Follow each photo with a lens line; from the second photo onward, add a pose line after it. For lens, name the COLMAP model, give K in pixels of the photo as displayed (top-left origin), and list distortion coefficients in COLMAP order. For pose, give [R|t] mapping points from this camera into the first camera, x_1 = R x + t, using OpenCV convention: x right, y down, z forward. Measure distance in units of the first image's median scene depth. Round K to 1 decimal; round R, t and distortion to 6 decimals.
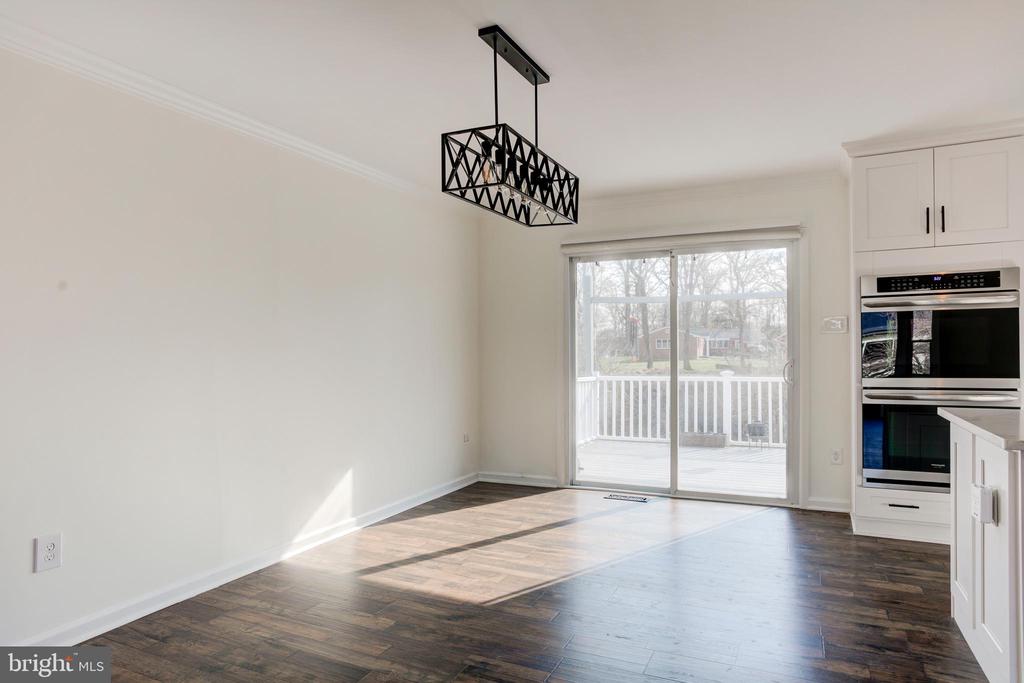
lens RADIAL K [[623.6, 0, 512.5], [0, 623.6, 346.4], [0, 0, 1]] dist [-0.002861, -0.000204]
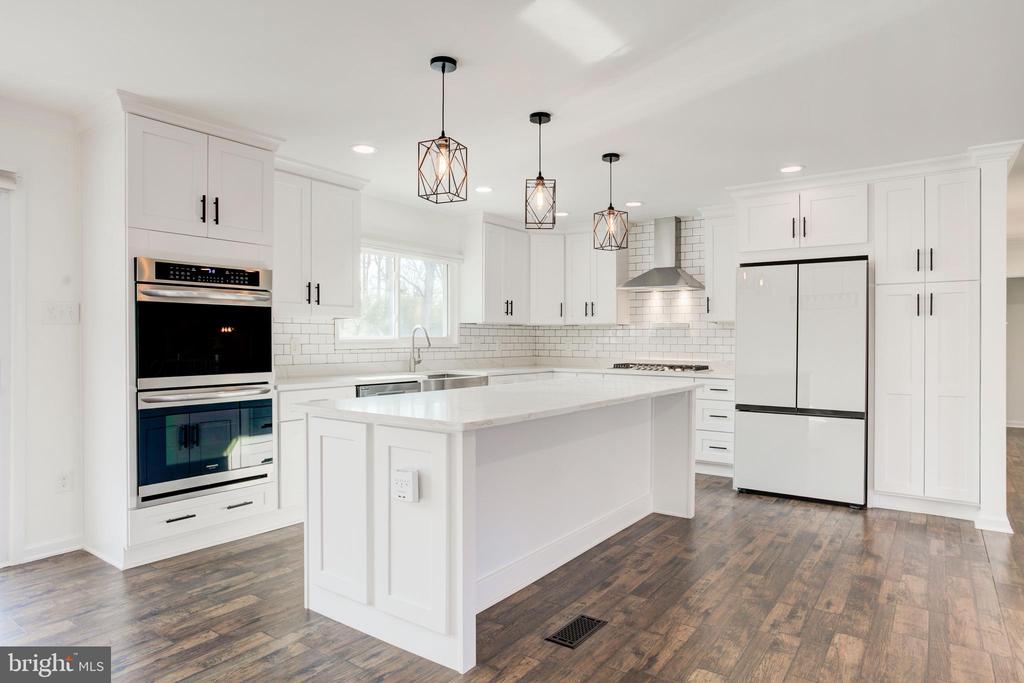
lens RADIAL K [[623.6, 0, 511.3], [0, 623.6, 339.0], [0, 0, 1]] dist [-0.002861, -0.000204]
pose [[0.166477, 0.011972, 0.985973, -0.188102], [-0.007484, 0.999913, -0.010877, 0.002431], [-0.986017, -0.005568, 0.166552, 0.381855]]
